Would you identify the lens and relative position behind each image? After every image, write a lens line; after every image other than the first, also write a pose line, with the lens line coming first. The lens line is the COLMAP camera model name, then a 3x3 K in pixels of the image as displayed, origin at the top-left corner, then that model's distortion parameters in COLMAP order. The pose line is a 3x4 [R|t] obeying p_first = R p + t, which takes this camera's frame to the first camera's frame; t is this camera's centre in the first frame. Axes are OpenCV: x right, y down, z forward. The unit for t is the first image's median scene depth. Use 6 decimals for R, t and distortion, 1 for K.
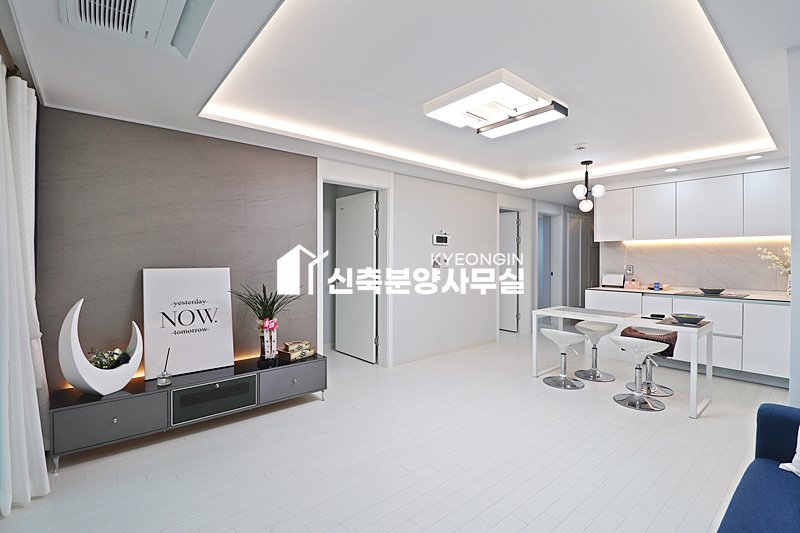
lens RADIAL K [[372.2, 0, 399.3], [0, 372.2, 259.3], [0, 0, 1]] dist [0.008685, -0.016144]
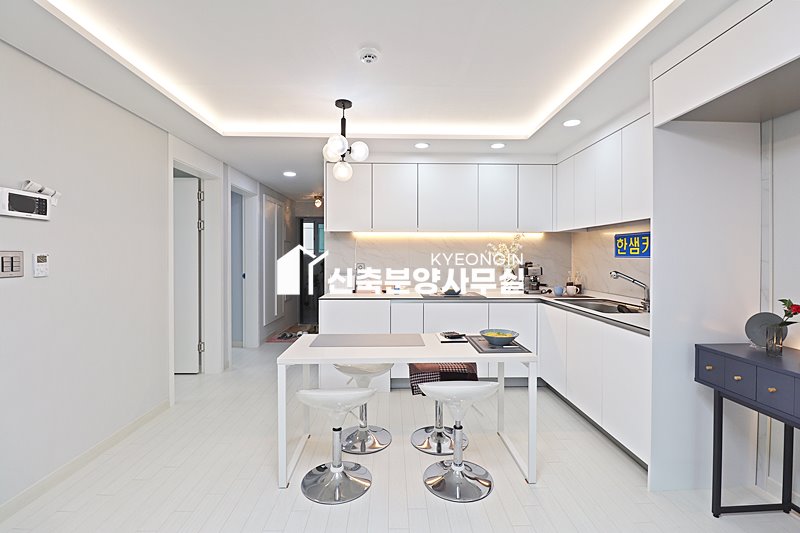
lens RADIAL K [[372.2, 0, 399.3], [0, 372.2, 259.3], [0, 0, 1]] dist [0.008685, -0.016144]
pose [[0.627426, -0.006742, 0.778647, 0.055972], [-0.000447, 0.999959, 0.009018, 0.000438], [-0.778676, -0.006006, 0.627397, 0.450940]]
